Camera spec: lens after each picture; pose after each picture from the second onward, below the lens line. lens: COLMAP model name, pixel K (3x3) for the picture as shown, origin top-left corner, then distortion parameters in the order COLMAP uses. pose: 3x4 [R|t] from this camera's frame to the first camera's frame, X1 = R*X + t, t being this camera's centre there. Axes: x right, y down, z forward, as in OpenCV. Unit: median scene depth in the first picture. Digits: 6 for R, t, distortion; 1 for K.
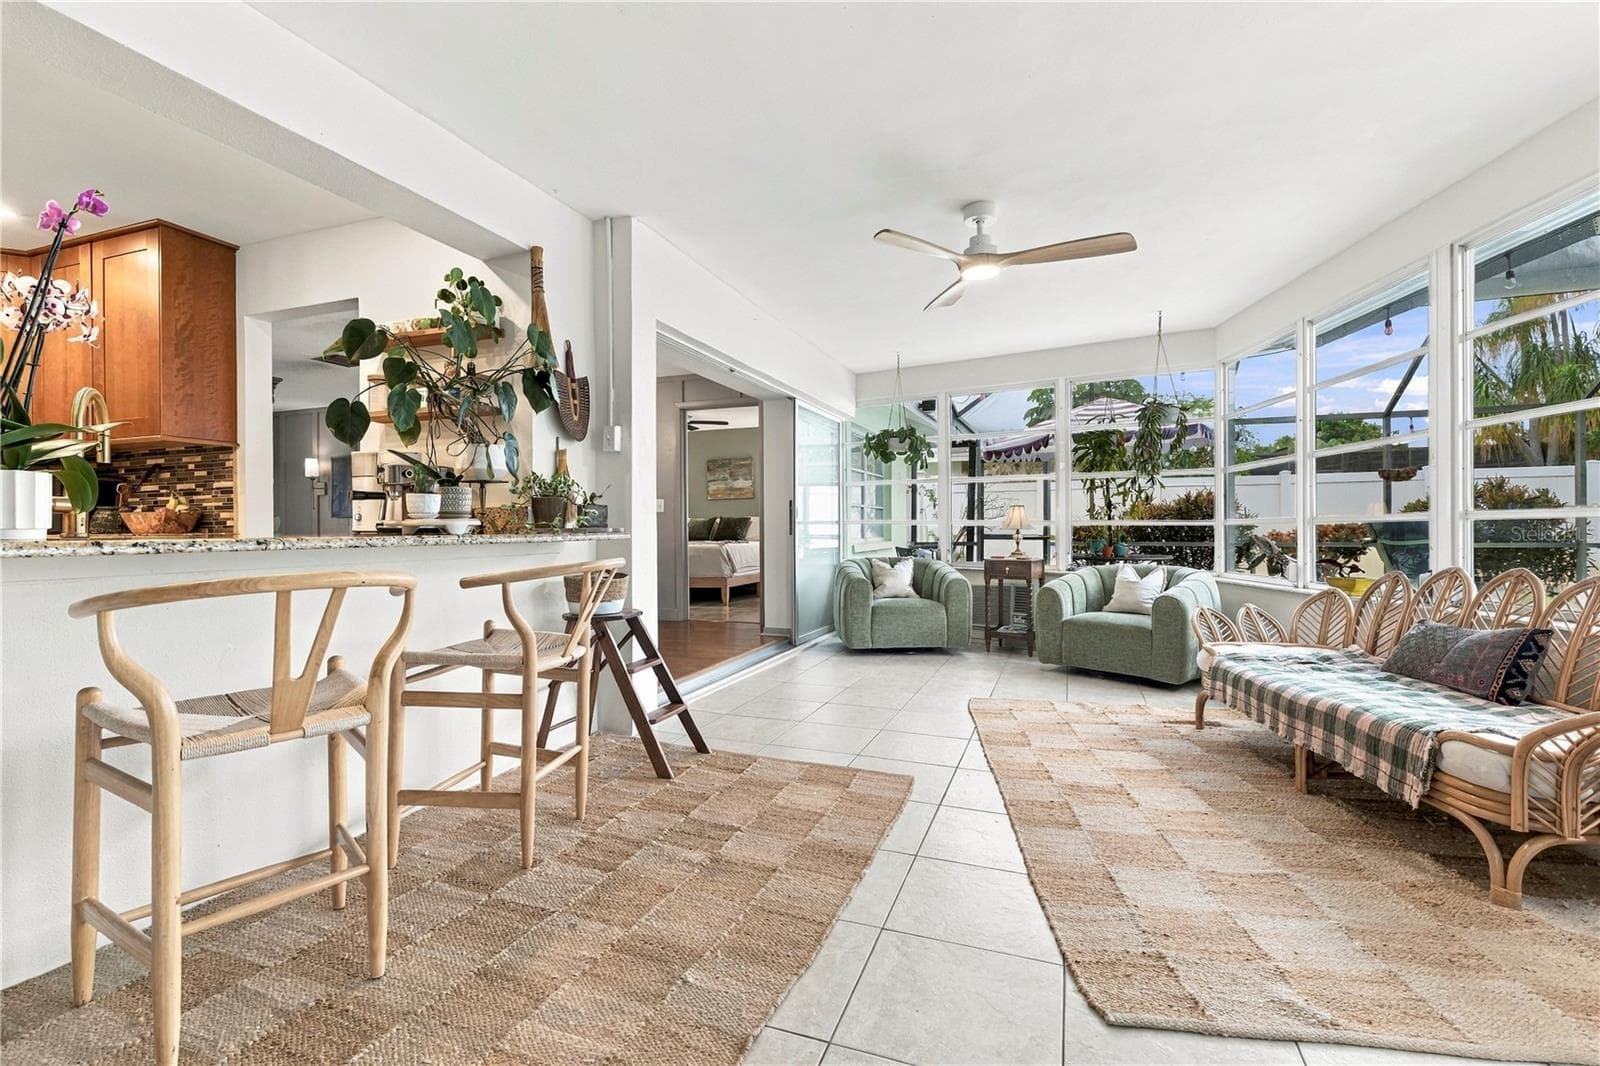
lens RADIAL K [[725.6, 0, 796.0], [0, 725.6, 529.8], [0, 0, 1]] dist [0.005379, -0.000325]
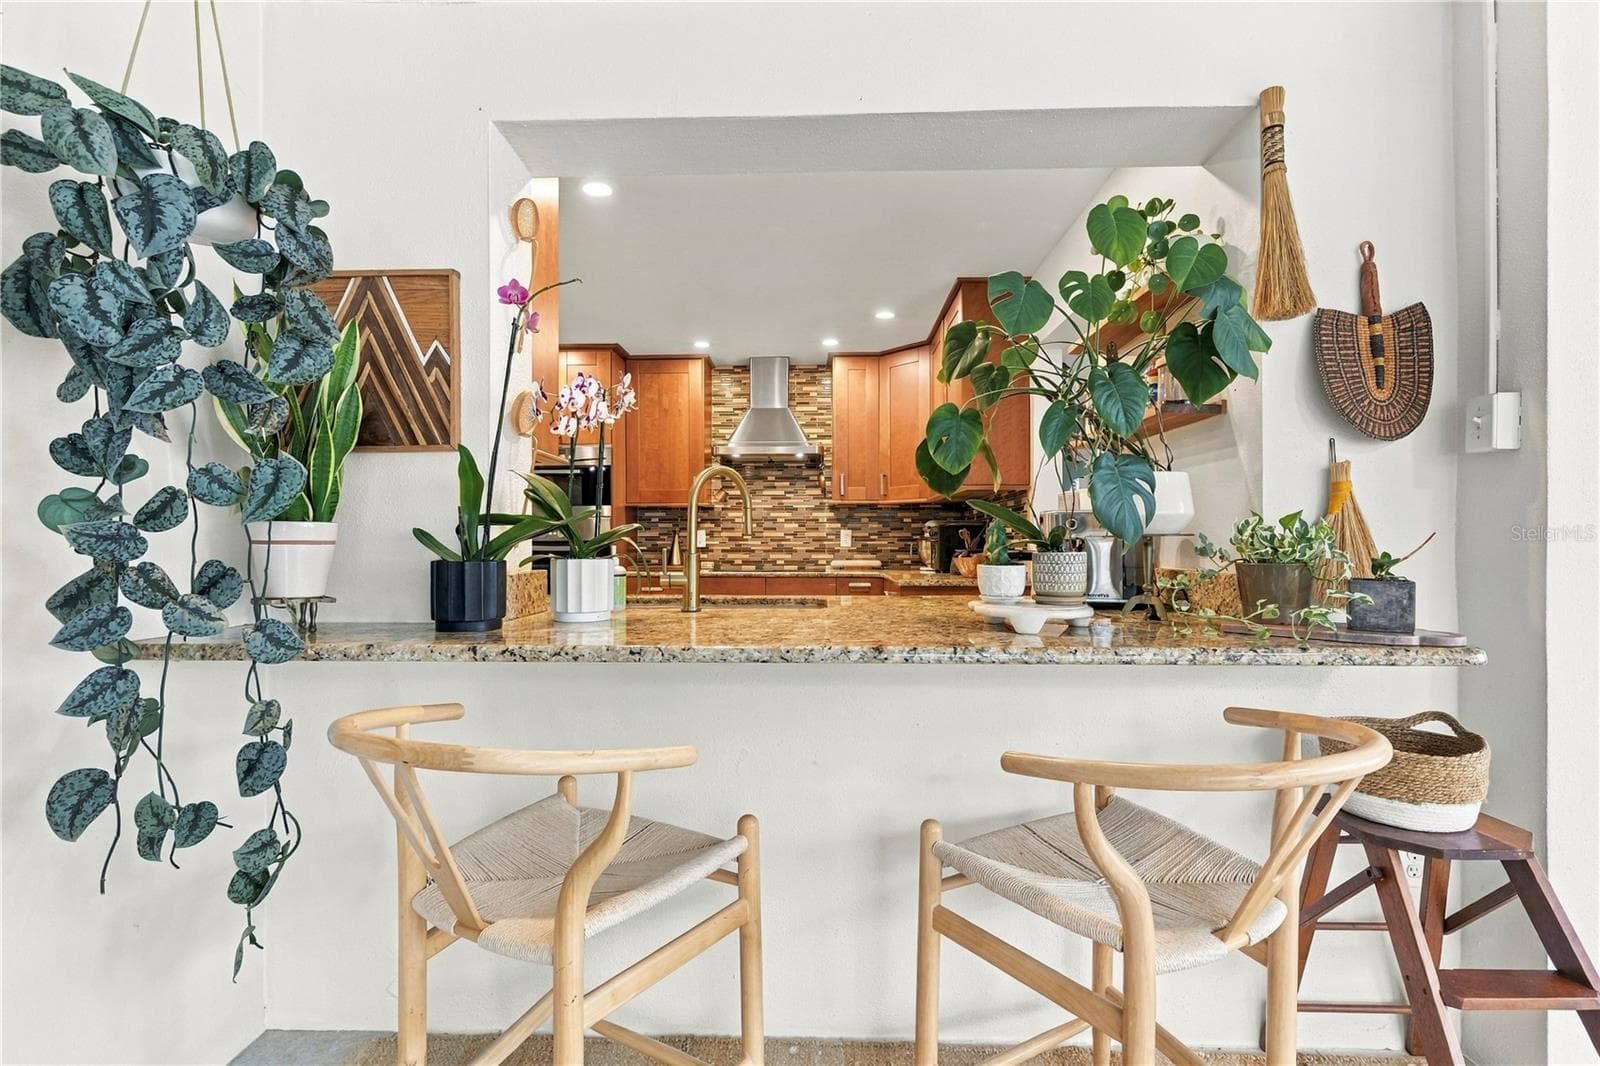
lens RADIAL K [[725.6, 0, 792.9], [0, 725.6, 542.9], [0, 0, 1]] dist [0.005379, -0.000325]
pose [[0.318640, -0.002029, -0.947874, 0.036442], [-0.002703, 0.999992, -0.003049, -0.052747], [0.947872, 0.003534, 0.318632, 0.482626]]
